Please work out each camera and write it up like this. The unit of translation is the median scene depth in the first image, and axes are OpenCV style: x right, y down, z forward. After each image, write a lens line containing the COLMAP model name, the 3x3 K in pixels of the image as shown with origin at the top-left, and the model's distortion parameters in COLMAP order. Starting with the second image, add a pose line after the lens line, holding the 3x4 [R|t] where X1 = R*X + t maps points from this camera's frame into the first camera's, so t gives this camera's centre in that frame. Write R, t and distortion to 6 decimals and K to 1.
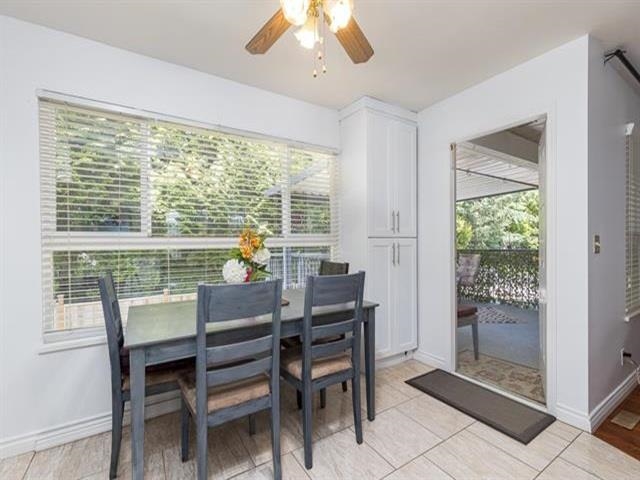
lens RADIAL K [[288.8, 0, 320.0], [0, 288.8, 243.5], [0, 0, 1]] dist [0.000044, -0.000105]
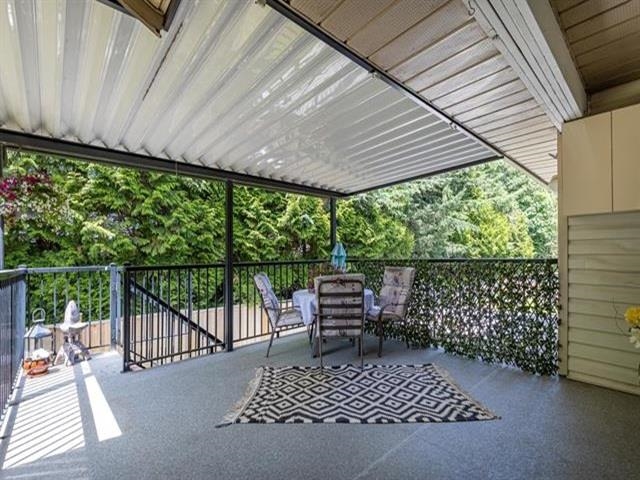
lens RADIAL K [[288.8, 0, 320.0], [0, 288.8, 243.5], [0, 0, 1]] dist [0.000044, -0.000105]
pose [[0.988306, 0.010231, 0.152141, 0.098994], [-0.004303, 0.999220, -0.039246, 0.004342], [-0.152424, 0.038133, 0.987579, 0.158936]]
